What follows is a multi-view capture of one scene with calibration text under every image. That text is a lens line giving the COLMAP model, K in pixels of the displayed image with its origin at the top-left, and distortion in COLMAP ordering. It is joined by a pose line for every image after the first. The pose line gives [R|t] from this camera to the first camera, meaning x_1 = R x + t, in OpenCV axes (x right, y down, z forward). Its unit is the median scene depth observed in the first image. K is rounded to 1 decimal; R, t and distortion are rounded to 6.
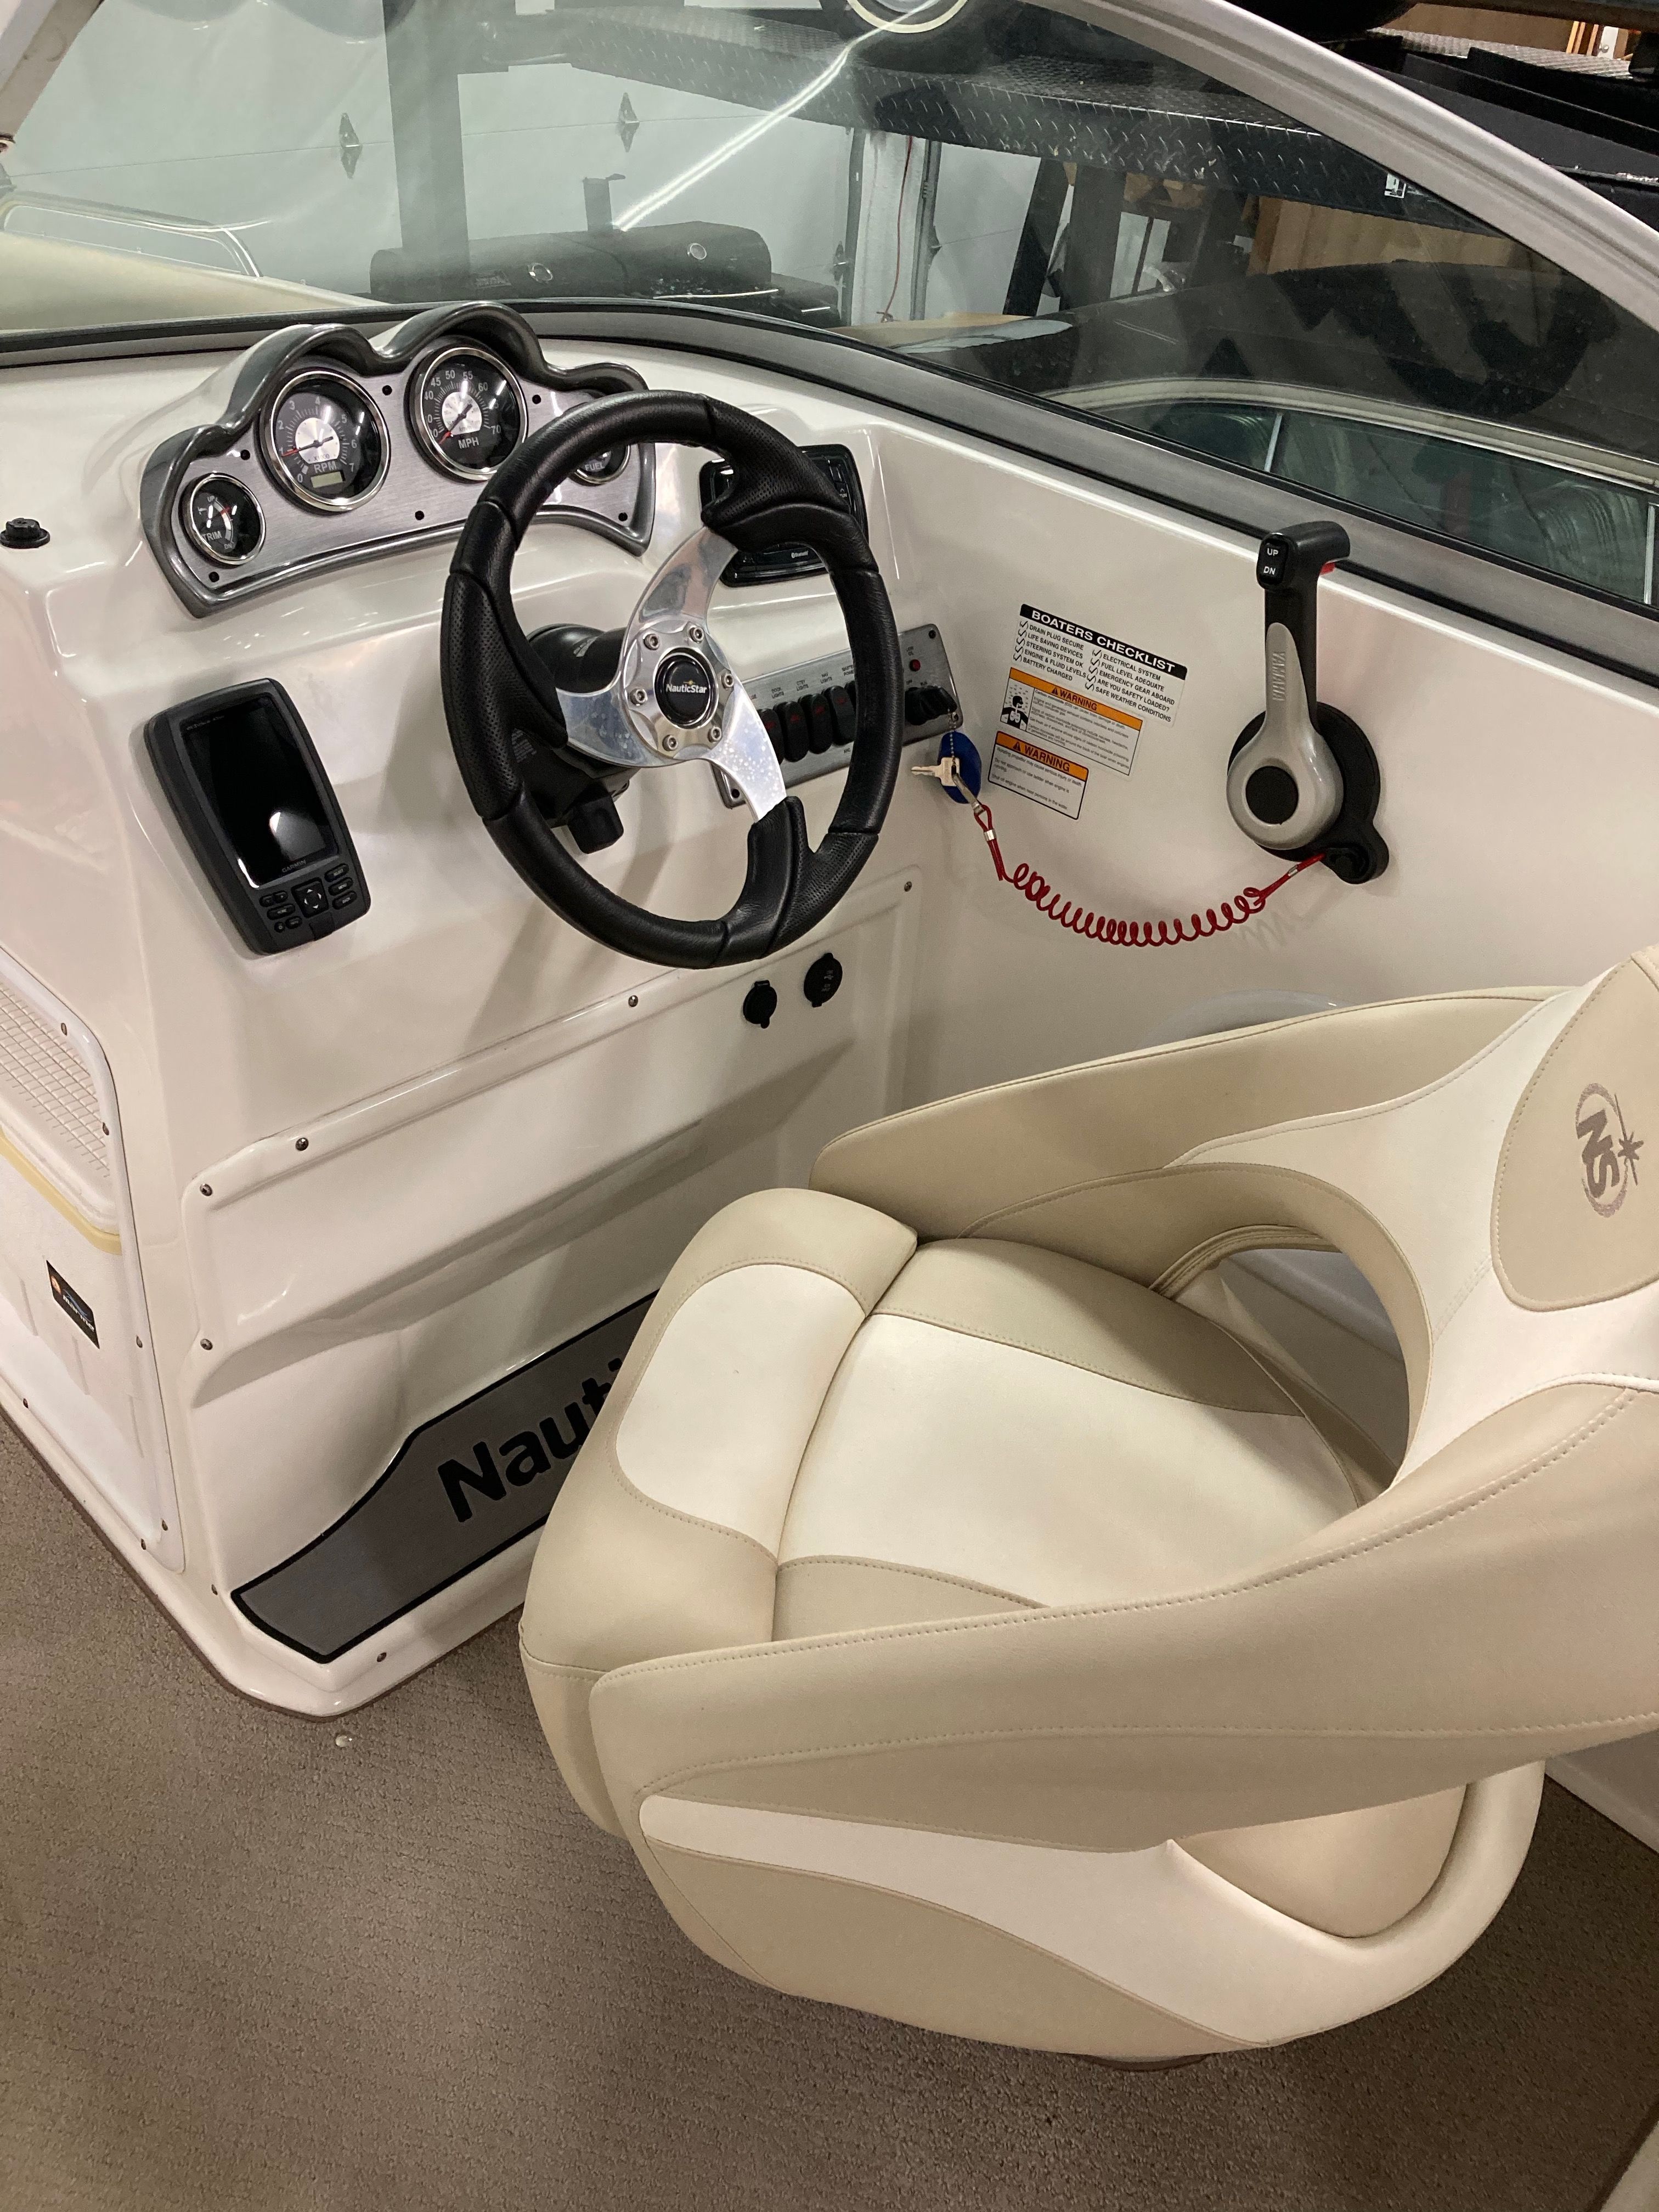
lens RADIAL K [[1799.5, 0, 812.9], [0, 1799.5, 1111.8], [0, 0, 1]] dist [0.013741, -0.006643]
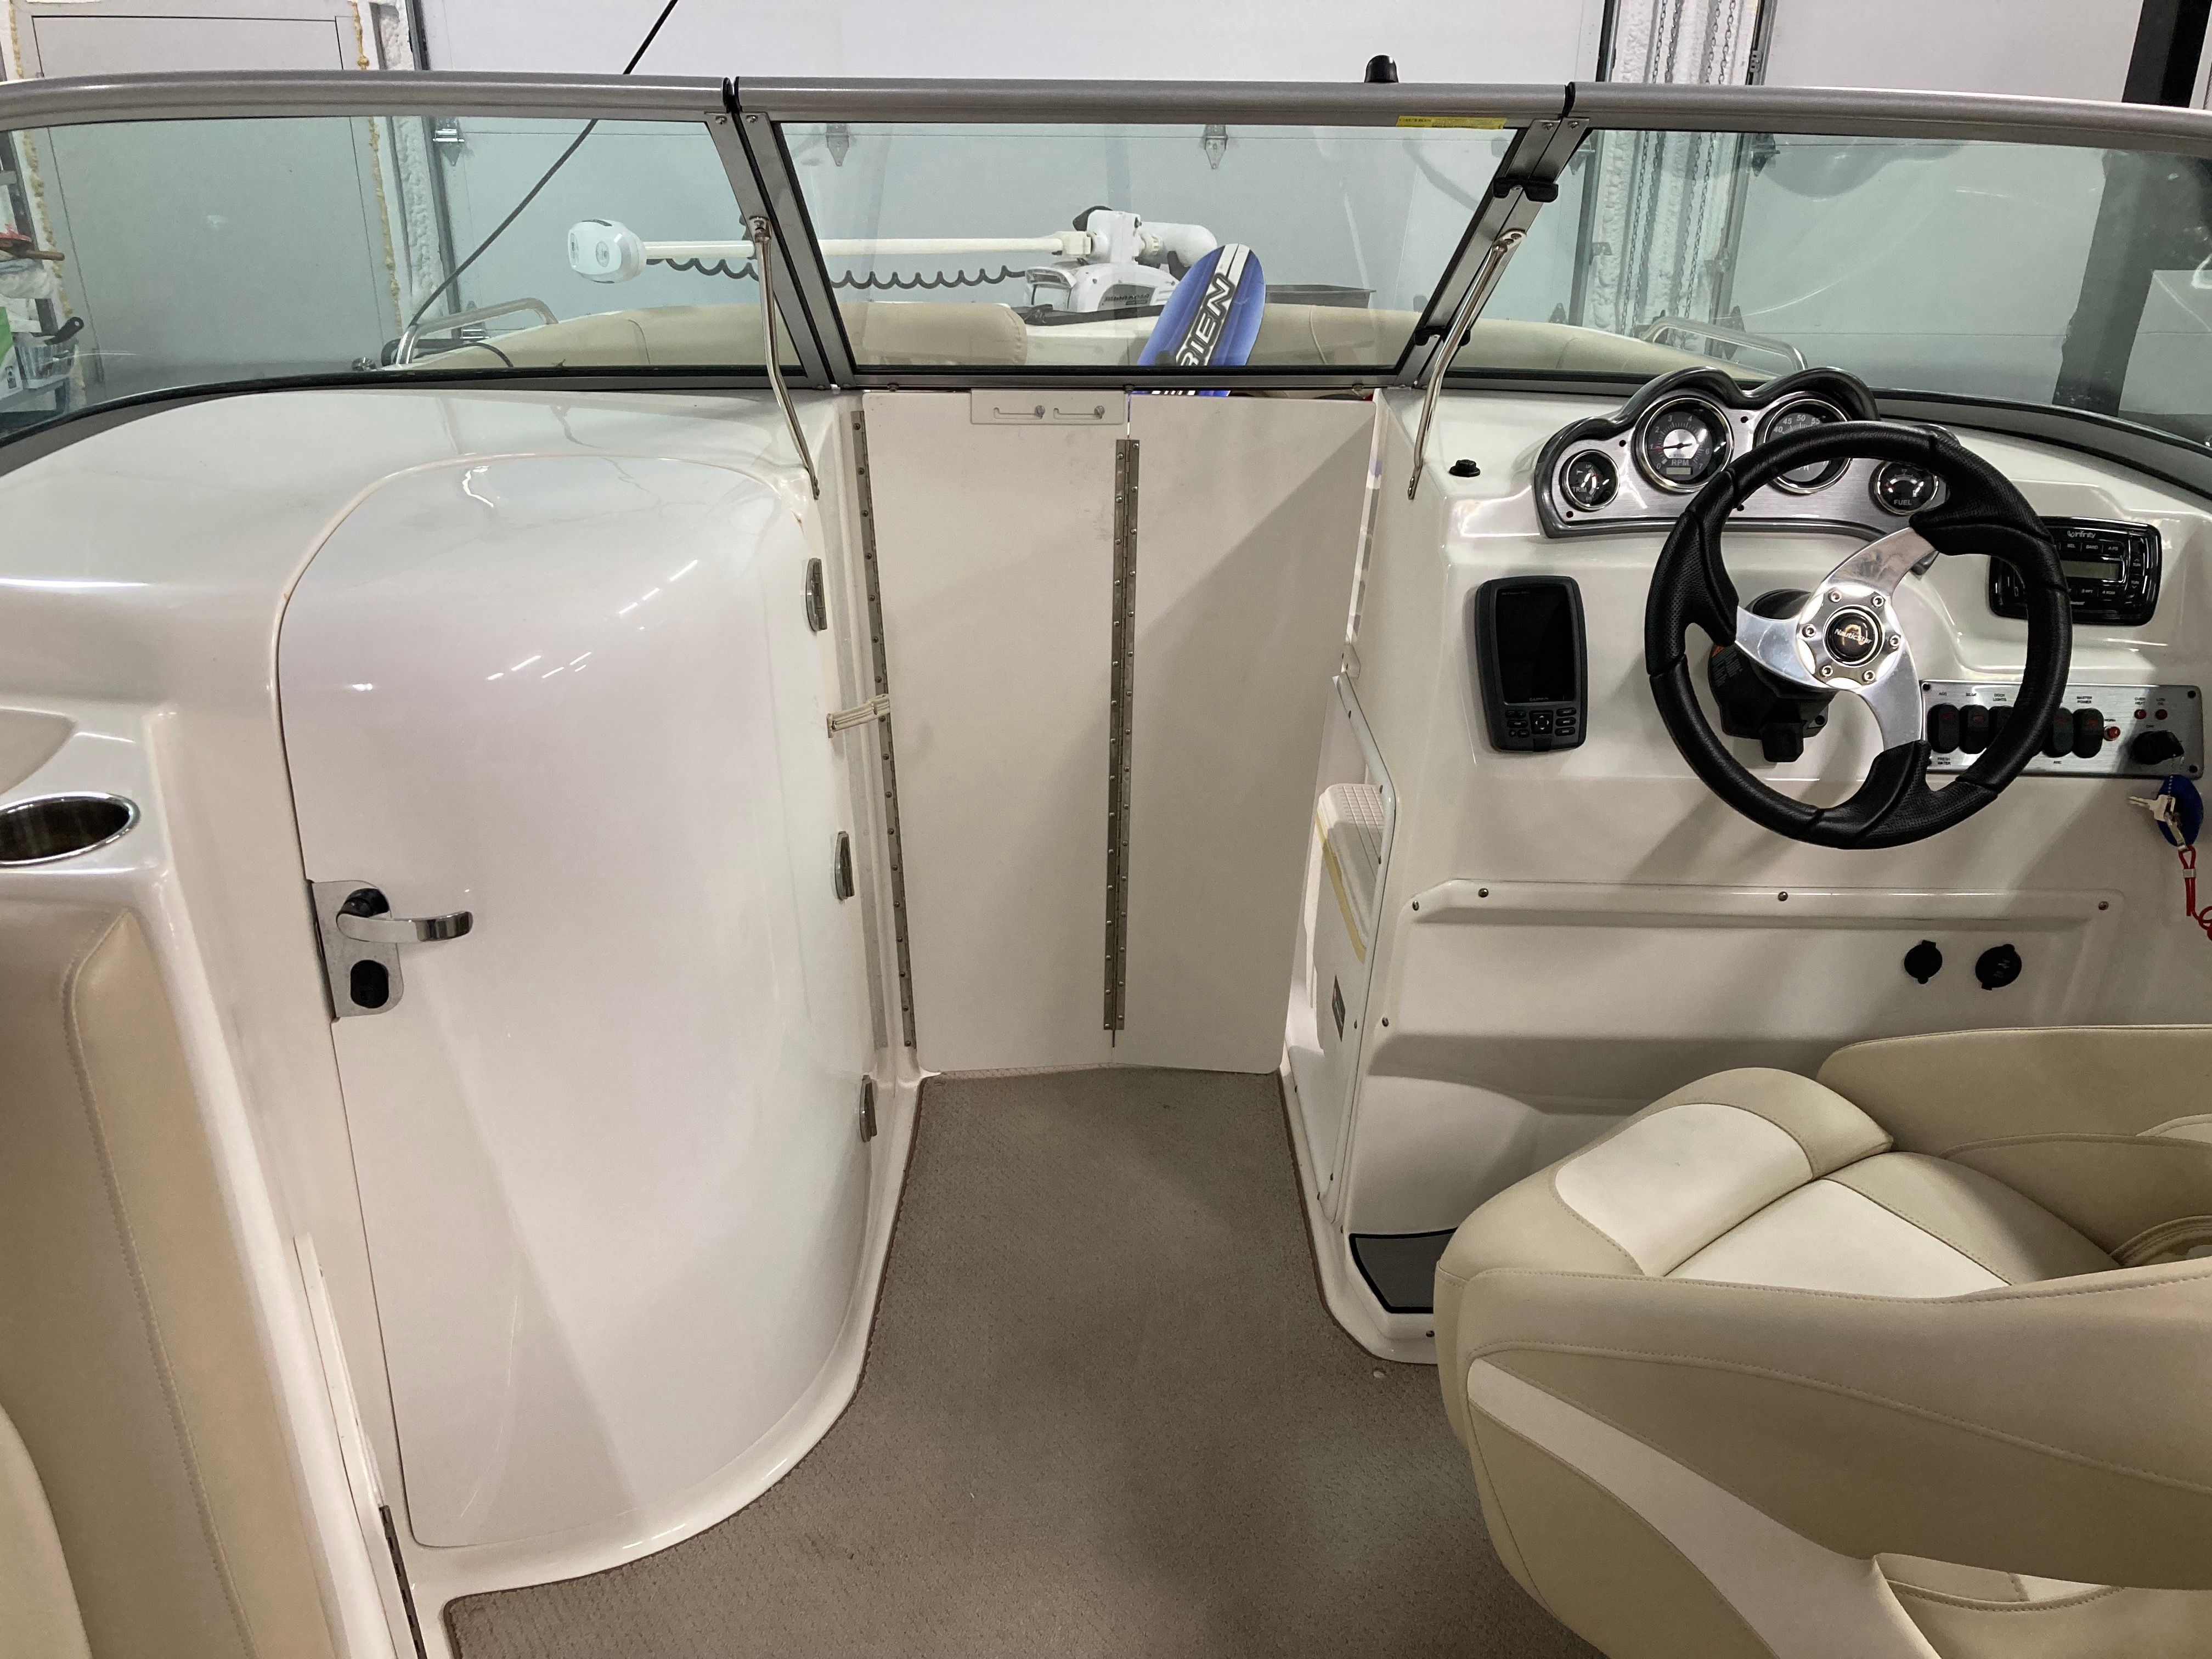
lens RADIAL K [[1799.5, 0, 1112.4], [0, 1799.5, 840.4], [0, 0, 1]] dist [0.013741, -0.006643]
pose [[0.717179, 0.253458, -0.649164, 0.354464], [-0.391030, 0.917414, -0.073807, 0.170155], [0.576845, 0.306775, 0.757060, -0.210429]]
